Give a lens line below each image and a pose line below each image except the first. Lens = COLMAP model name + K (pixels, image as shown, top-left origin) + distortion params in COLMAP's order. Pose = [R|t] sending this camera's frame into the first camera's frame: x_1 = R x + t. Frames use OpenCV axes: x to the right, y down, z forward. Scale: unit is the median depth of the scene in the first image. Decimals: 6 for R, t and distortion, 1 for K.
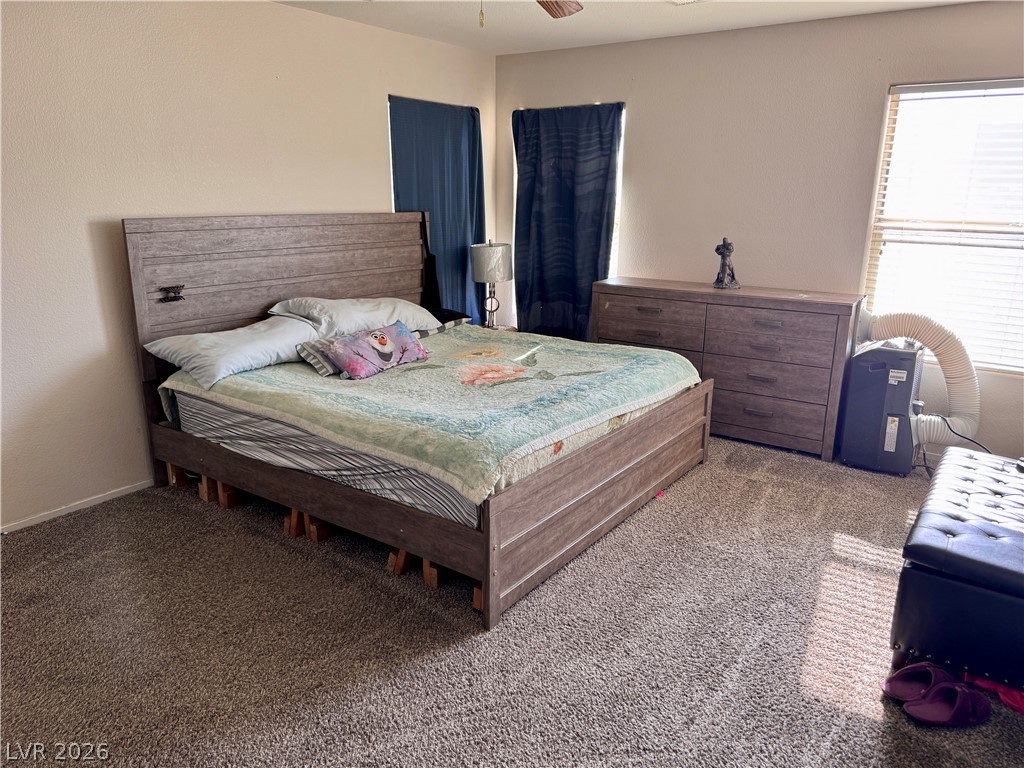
lens RADIAL K [[713.2, 0, 509.7], [0, 713.2, 382.3], [0, 0, 1]] dist [0.057029, -0.047161]
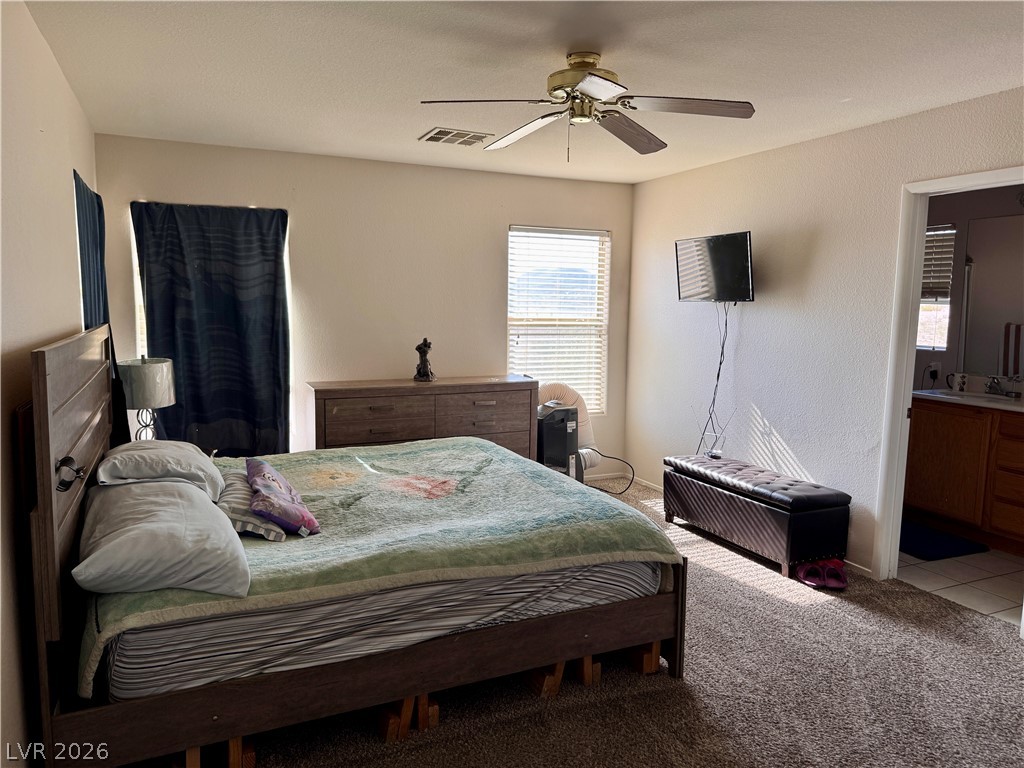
lens RADIAL K [[713.2, 0, 507.6], [0, 713.2, 382.4], [0, 0, 1]] dist [0.057029, -0.047161]
pose [[0.505728, -0.101014, 0.856759, -0.606939], [0.217959, 0.975863, -0.013600, -0.085076], [-0.834705, 0.193617, 0.515538, 0.306735]]
